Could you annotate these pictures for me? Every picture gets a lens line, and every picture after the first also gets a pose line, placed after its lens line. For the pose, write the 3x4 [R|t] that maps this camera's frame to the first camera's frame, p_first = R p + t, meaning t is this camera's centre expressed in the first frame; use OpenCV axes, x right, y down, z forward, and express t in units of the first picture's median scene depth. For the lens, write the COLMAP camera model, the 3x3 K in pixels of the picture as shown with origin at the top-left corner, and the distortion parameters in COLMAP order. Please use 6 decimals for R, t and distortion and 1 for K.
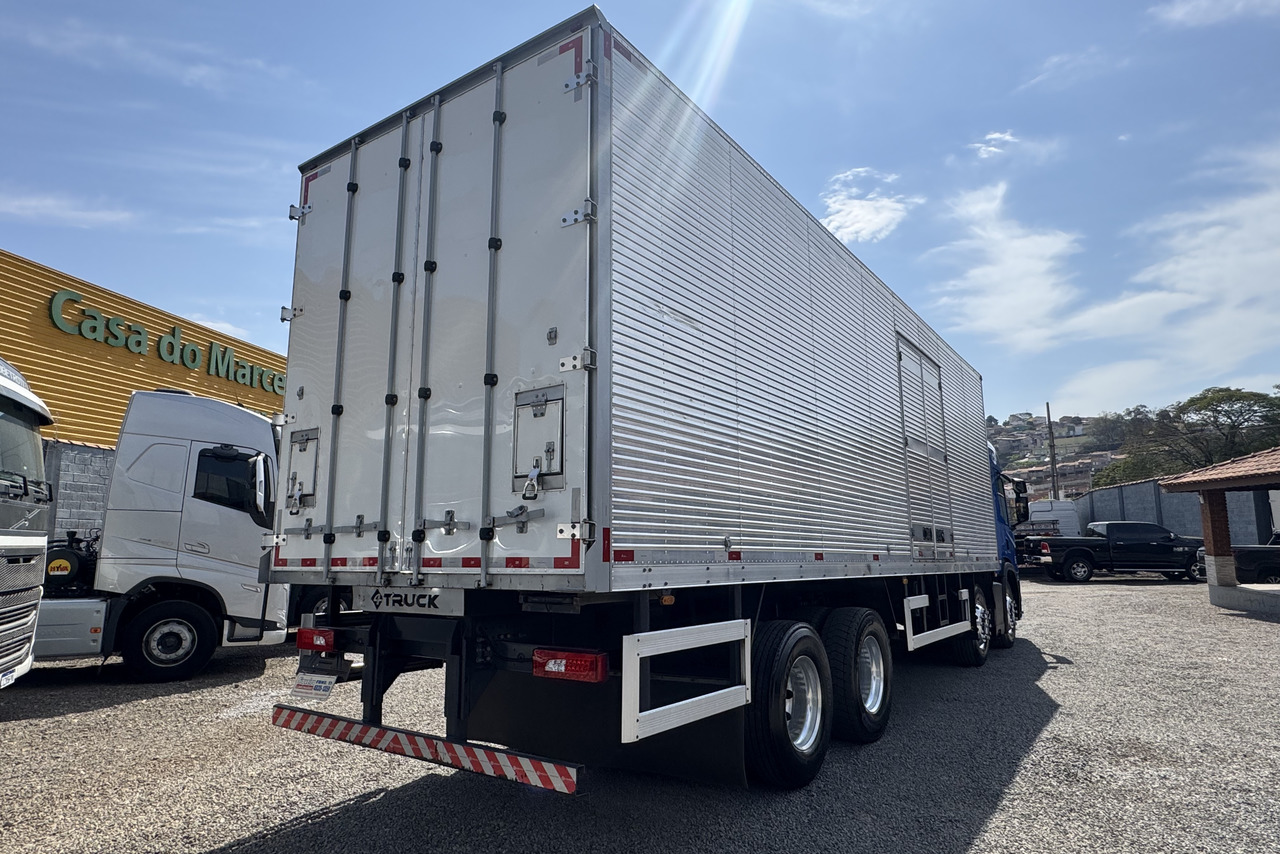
lens RADIAL K [[750.6, 0, 635.8], [0, 750.6, 428.8], [0, 0, 1]] dist [-0.003985, -0.000918]
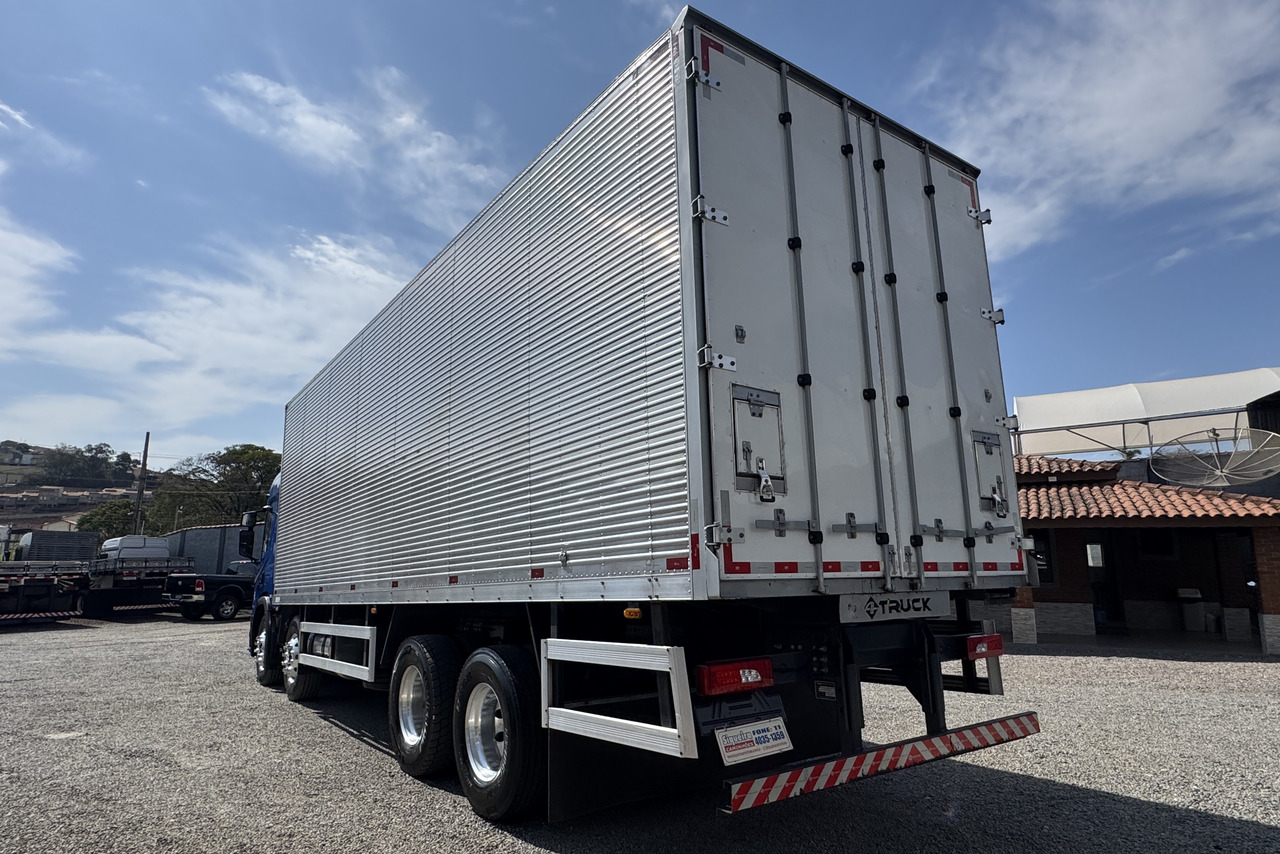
lens RADIAL K [[750.6, 0, 635.7], [0, 750.6, 429.6], [0, 0, 1]] dist [-0.003985, -0.000918]
pose [[0.314930, 0.192599, 0.929368, -1.339317], [-0.140712, 0.977848, -0.154964, 0.199716], [-0.938626, -0.081971, 0.335055, 0.994343]]
